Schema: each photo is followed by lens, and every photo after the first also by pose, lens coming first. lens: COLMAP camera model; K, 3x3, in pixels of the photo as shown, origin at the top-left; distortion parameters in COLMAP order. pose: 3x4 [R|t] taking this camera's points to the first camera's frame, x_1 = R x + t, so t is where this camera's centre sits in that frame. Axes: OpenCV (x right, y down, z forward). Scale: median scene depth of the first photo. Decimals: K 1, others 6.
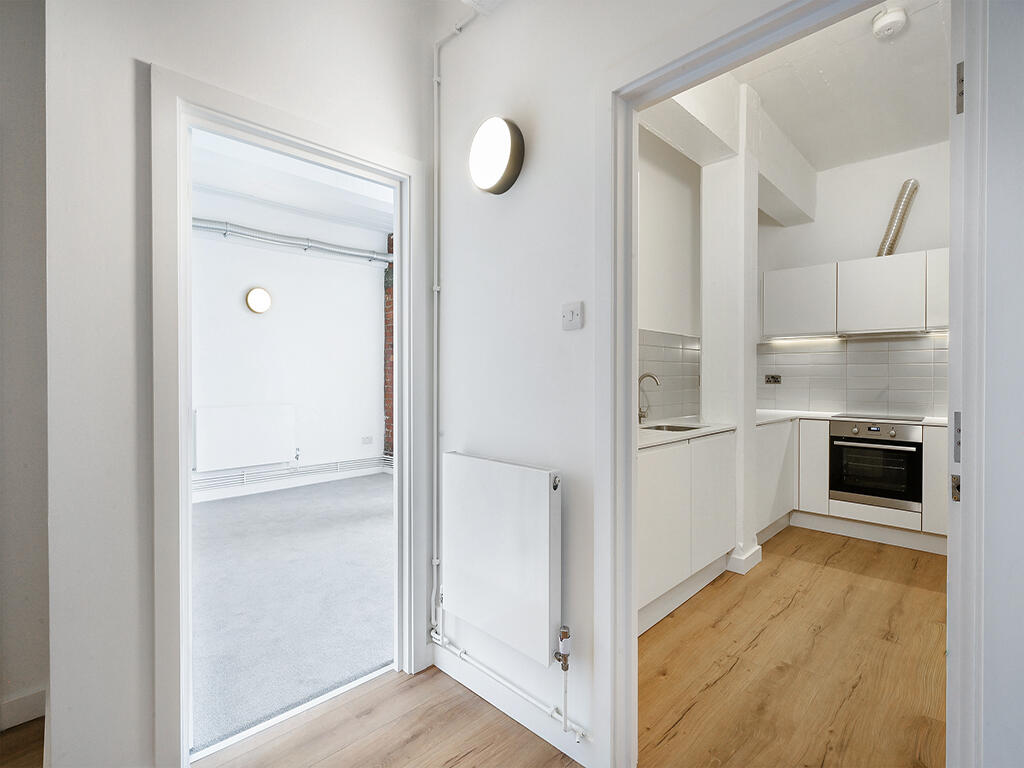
lens RADIAL K [[466.4, 0, 510.7], [0, 466.4, 378.4], [0, 0, 1]] dist [-0.002228, -0.000110]
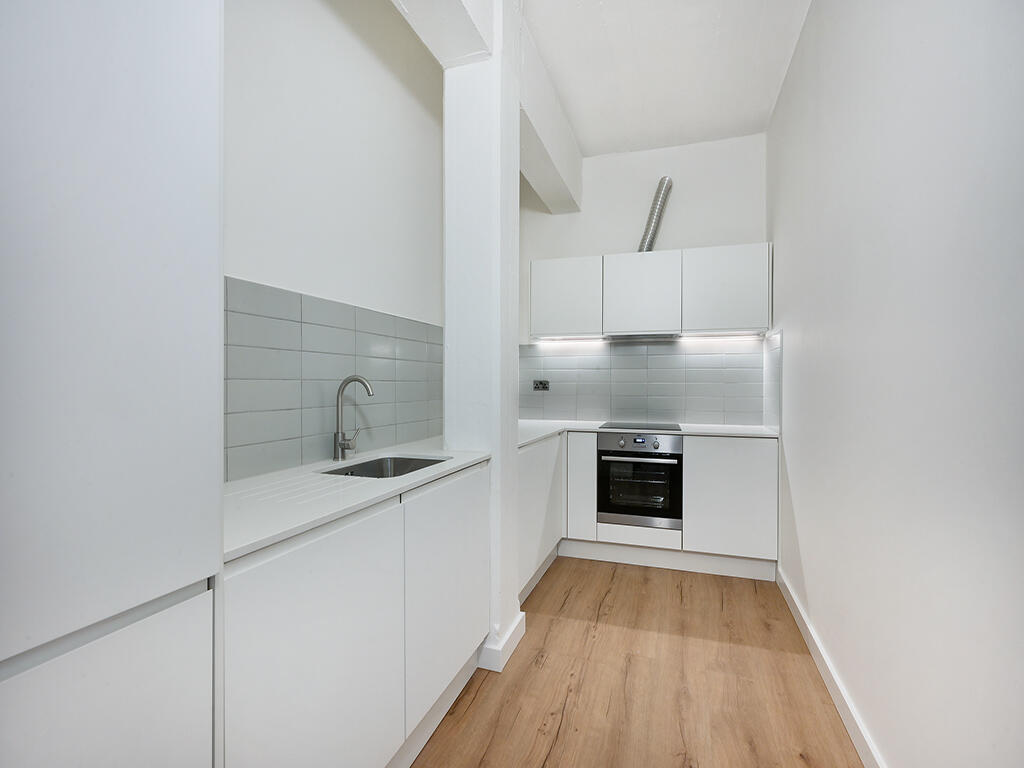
lens RADIAL K [[444.6, 0, 515.2], [0, 444.6, 383.2], [0, 0, 1]] dist [0.002416, 0.000100]
pose [[0.902566, -0.000609, 0.430550, 0.207829], [0.002404, 0.999991, -0.003627, 0.001142], [-0.430544, 0.004309, 0.902559, 0.348712]]
